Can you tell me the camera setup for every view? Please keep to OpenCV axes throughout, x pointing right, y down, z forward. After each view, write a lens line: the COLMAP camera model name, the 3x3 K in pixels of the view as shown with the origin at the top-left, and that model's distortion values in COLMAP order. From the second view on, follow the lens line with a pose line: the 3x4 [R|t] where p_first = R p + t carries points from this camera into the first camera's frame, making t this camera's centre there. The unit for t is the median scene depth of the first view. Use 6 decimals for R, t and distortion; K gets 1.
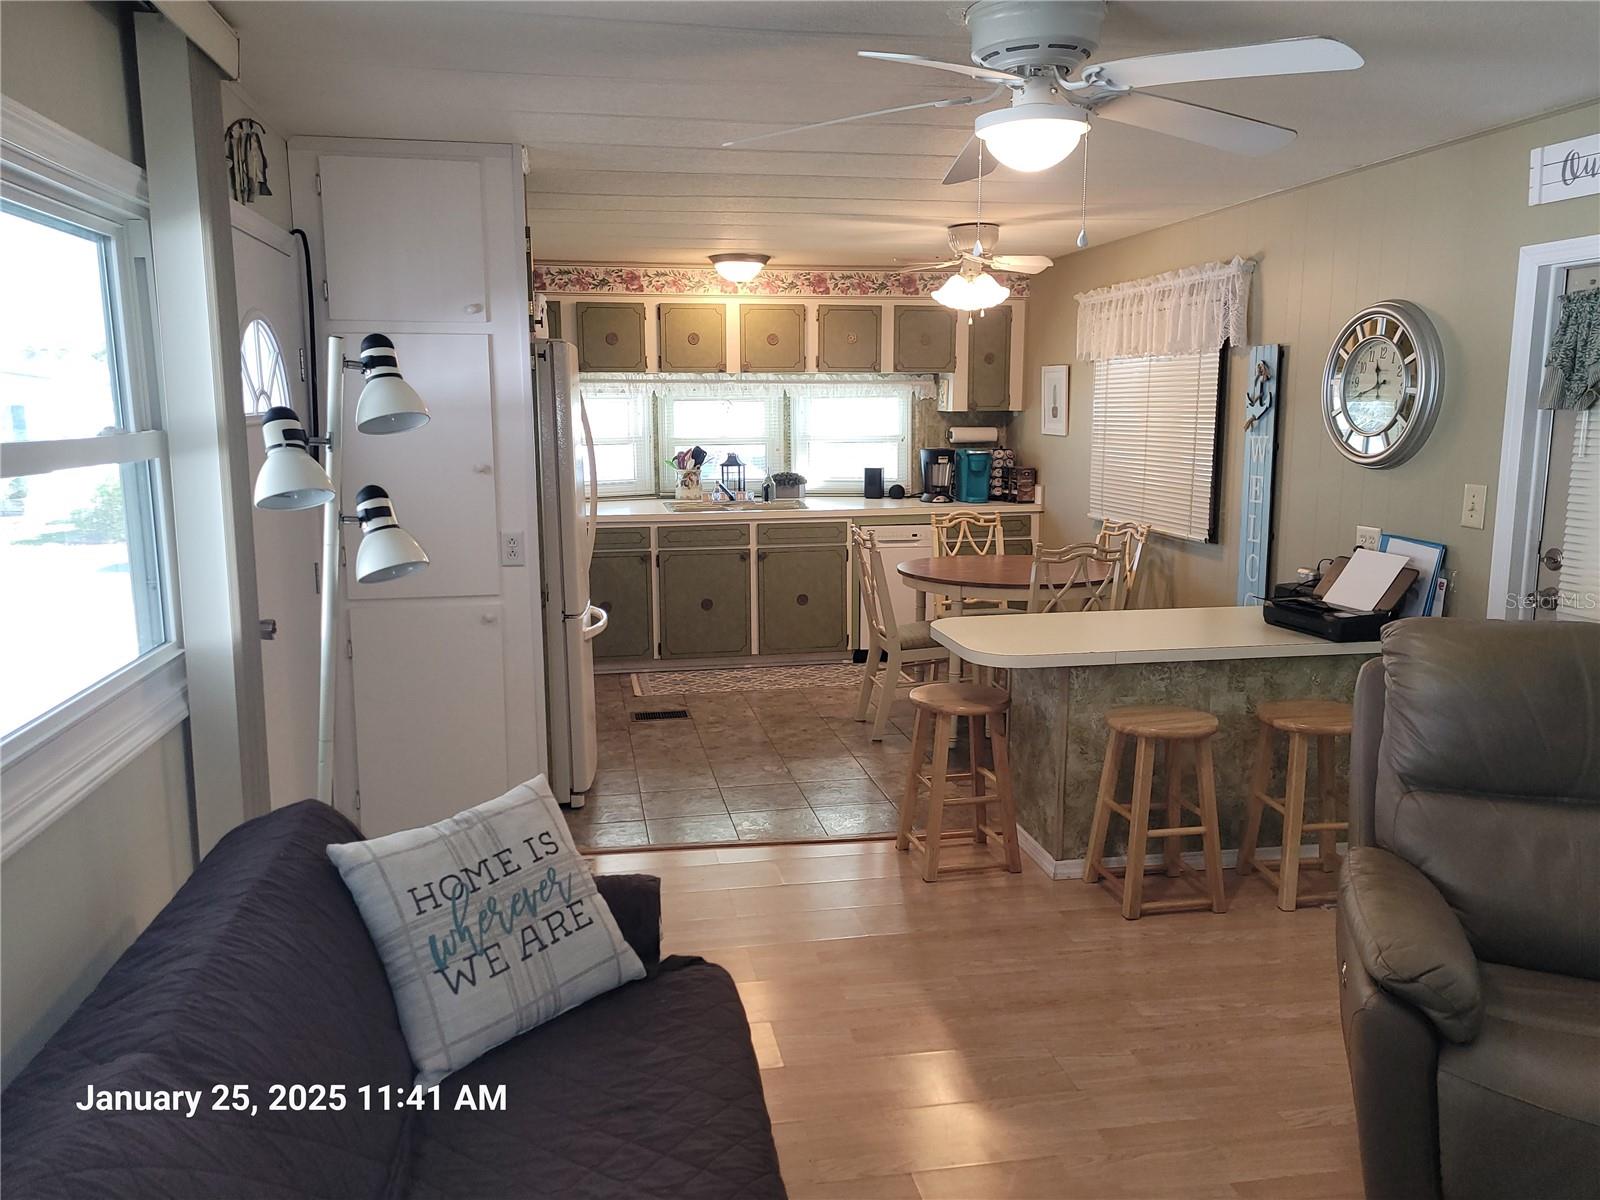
lens RADIAL K [[1211.1, 0, 800.0], [0, 1211.1, 600.0], [0, 0, 1]] dist [0.049563, -0.039294]
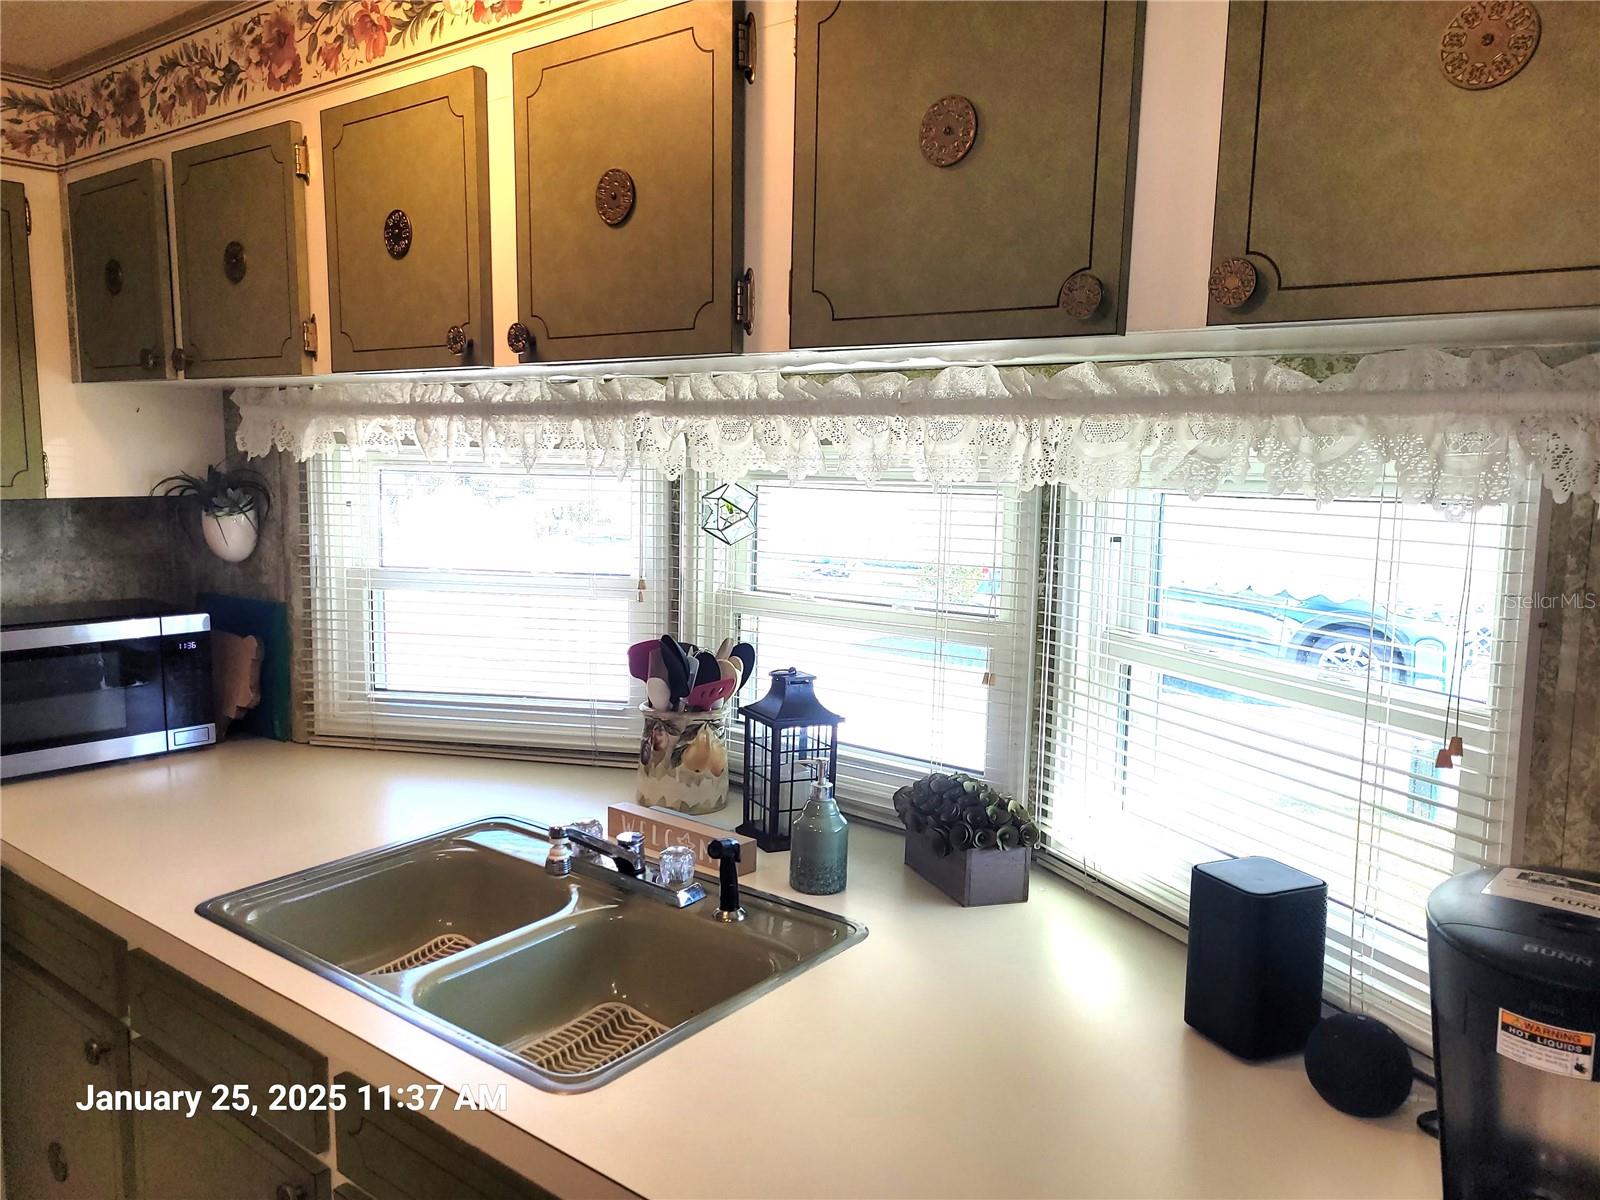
lens RADIAL K [[1211.1, 0, 800.0], [0, 1211.1, 600.0], [0, 0, 1]] dist [0.049563, -0.039294]
pose [[0.644997, 0.108567, -0.756434, 0.165772], [-0.139385, 0.989966, 0.023233, -0.159633], [0.751366, 0.090450, 0.653657, 0.913392]]
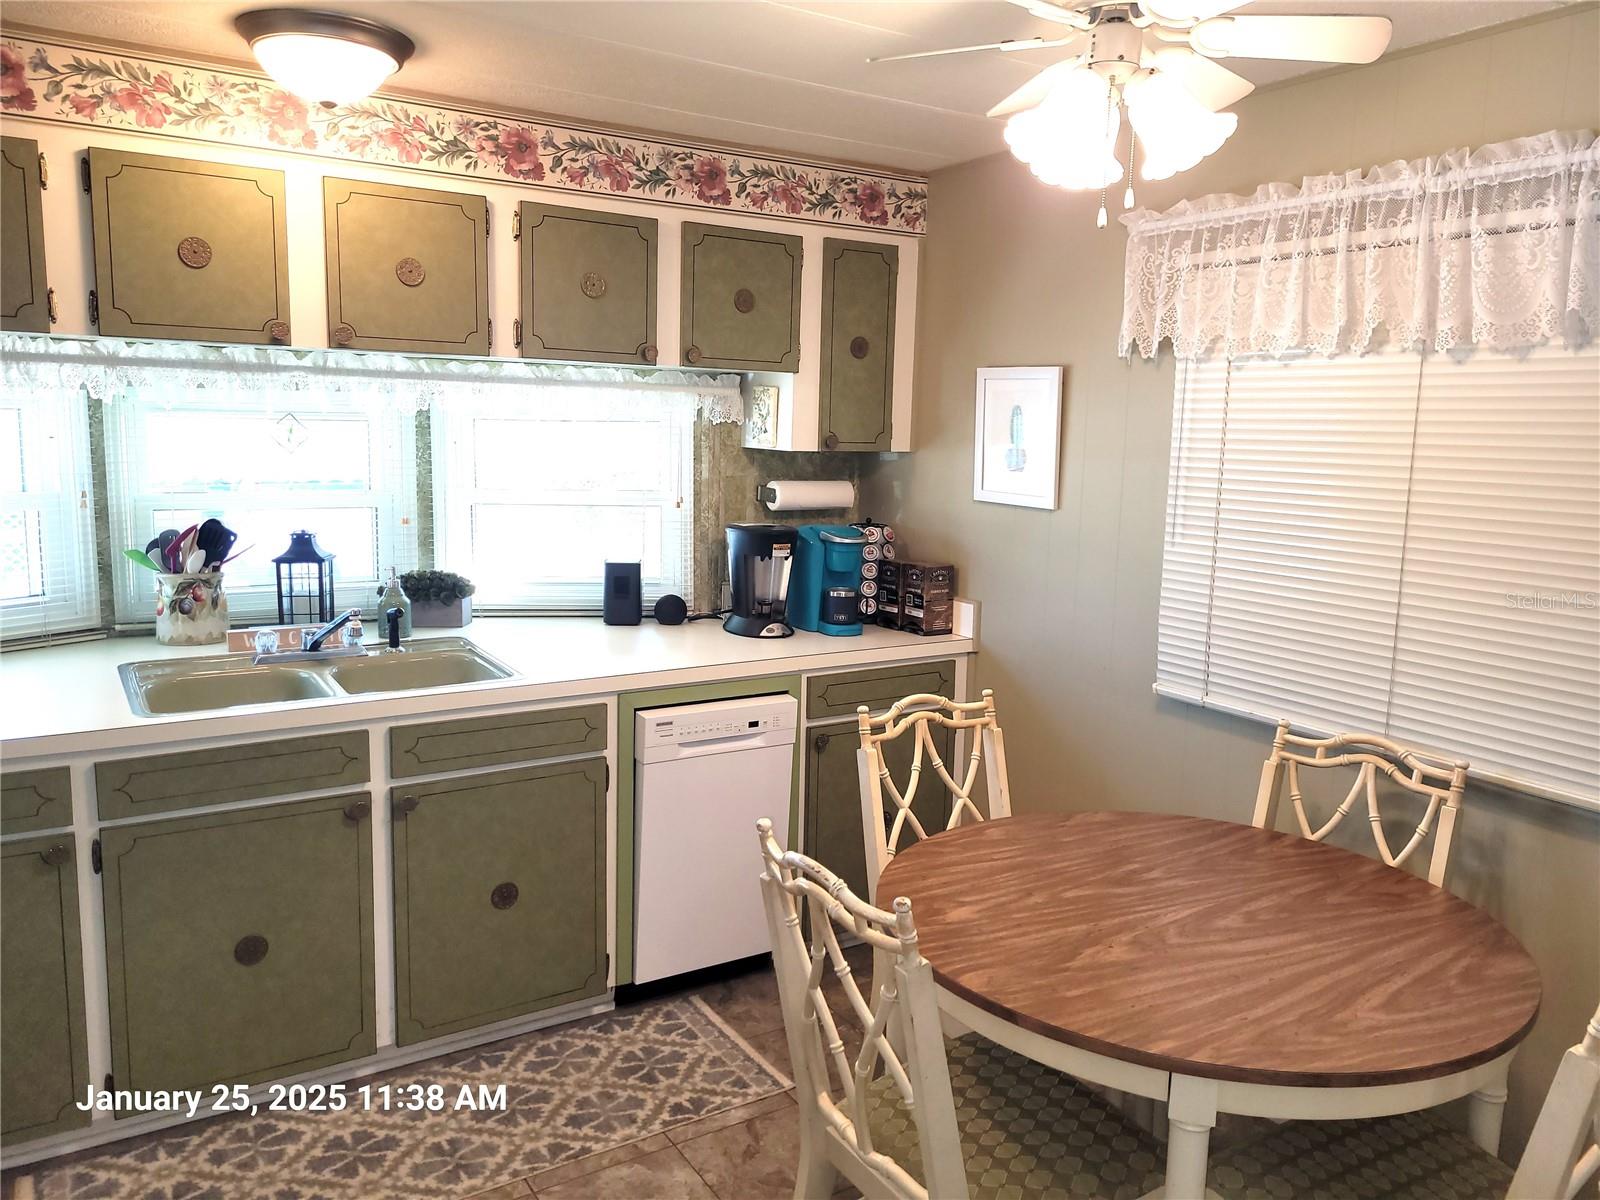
lens RADIAL K [[1202.0, 0, 817.3], [0, 1202.0, 589.8], [0, 0, 1]] dist [0.050299, -0.040789]
pose [[0.927824, -0.024615, 0.372205, -0.051358], [0.030572, 0.999481, -0.010111, -0.099887], [-0.371763, 0.020760, 0.928096, 0.578373]]
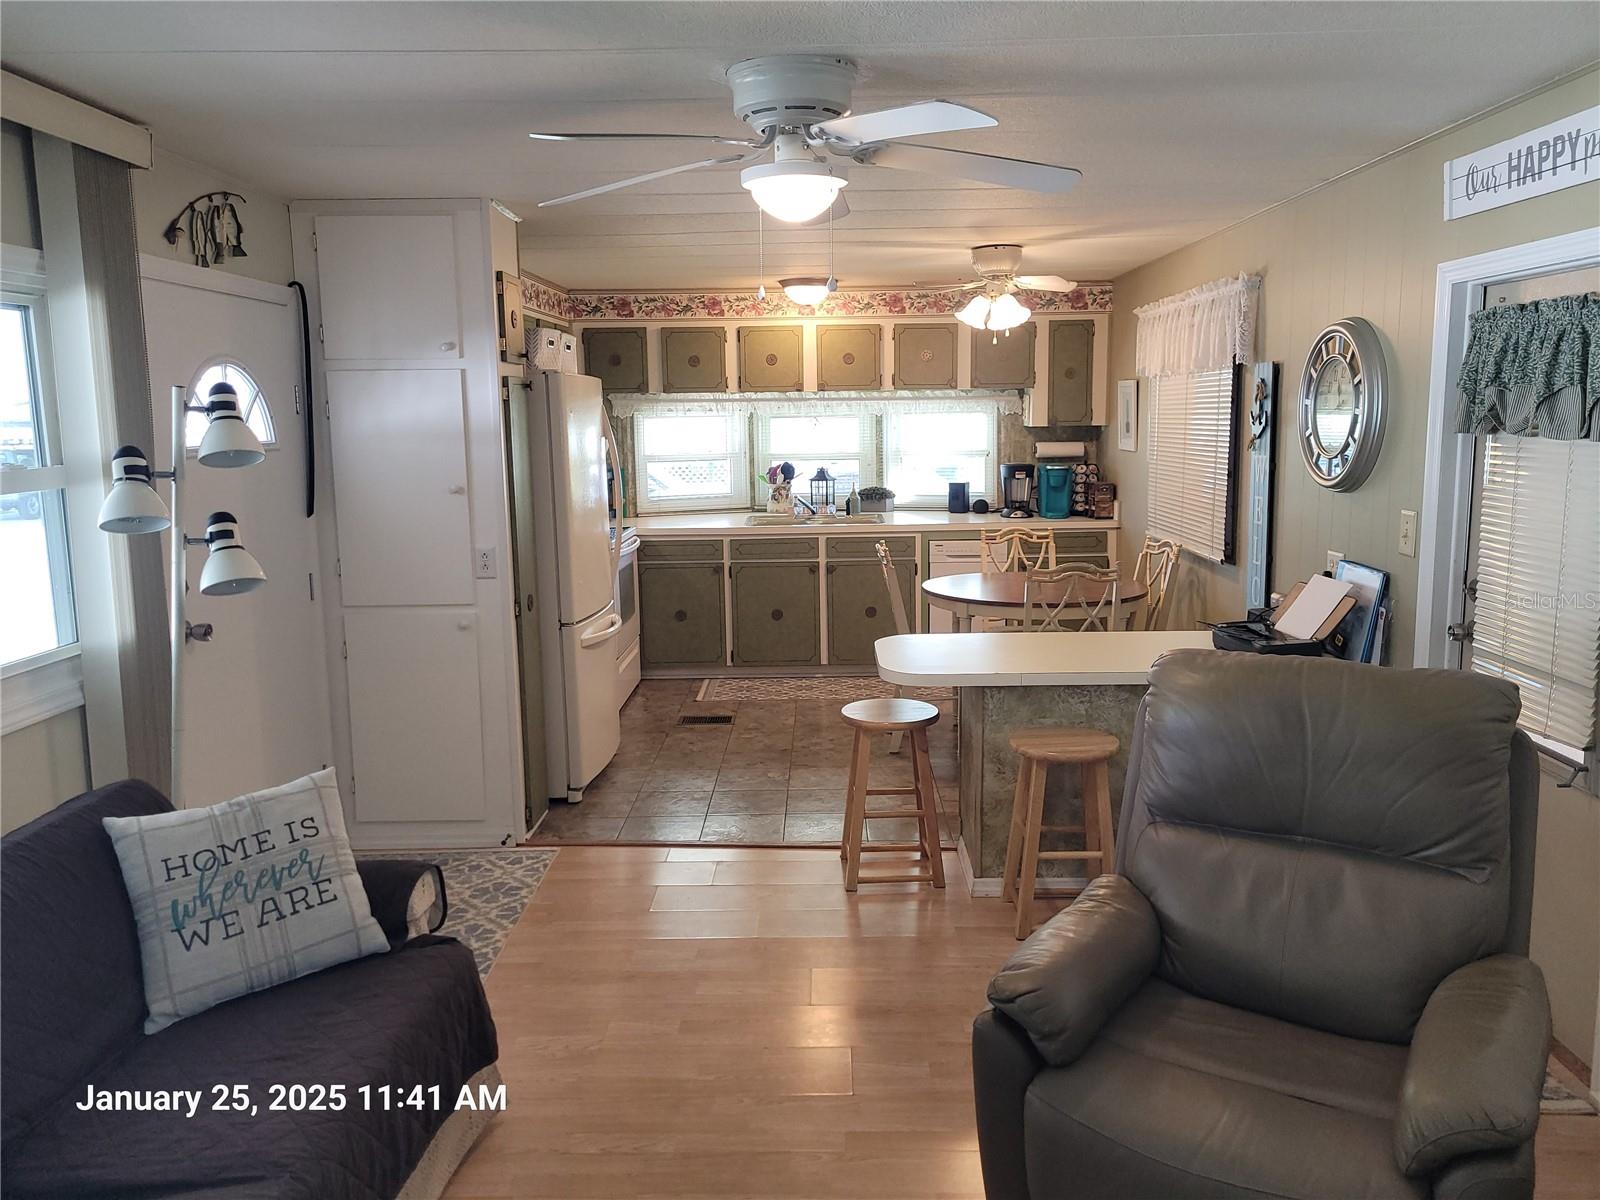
lens RADIAL K [[1213.7, 0, 819.8], [0, 1213.7, 589.5], [0, 0, 1]] dist [0.035863, -0.011069]
pose [[0.981949, 0.017880, -0.188300, 0.154135], [-0.020505, 0.999718, -0.012003, -0.006313], [0.188032, 0.015647, 0.982038, -0.013385]]
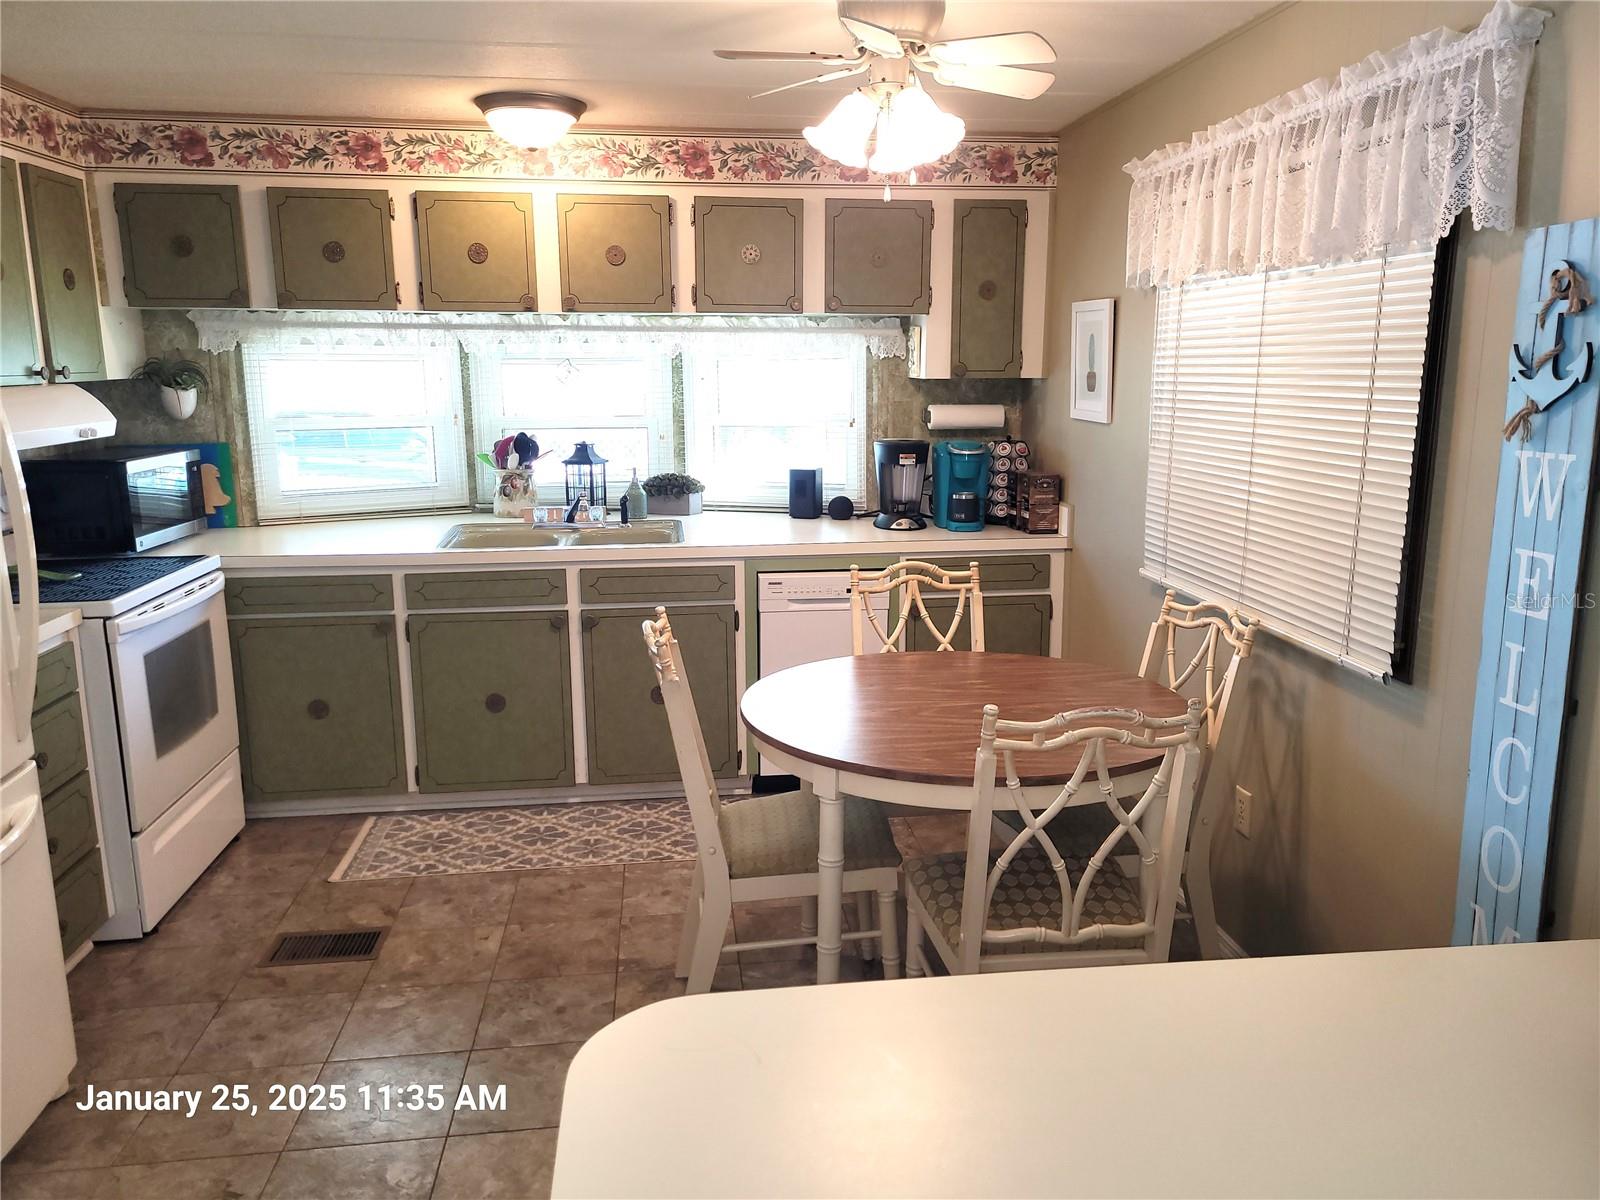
lens RADIAL K [[1206.3, 0, 822.3], [0, 1206.3, 609.4], [0, 0, 1]] dist [0.050888, -0.045147]
pose [[0.998497, 0.014198, -0.052931, 0.114709], [-0.012033, 0.999087, 0.040991, -0.068797], [0.053465, -0.040292, 0.997757, 0.415798]]
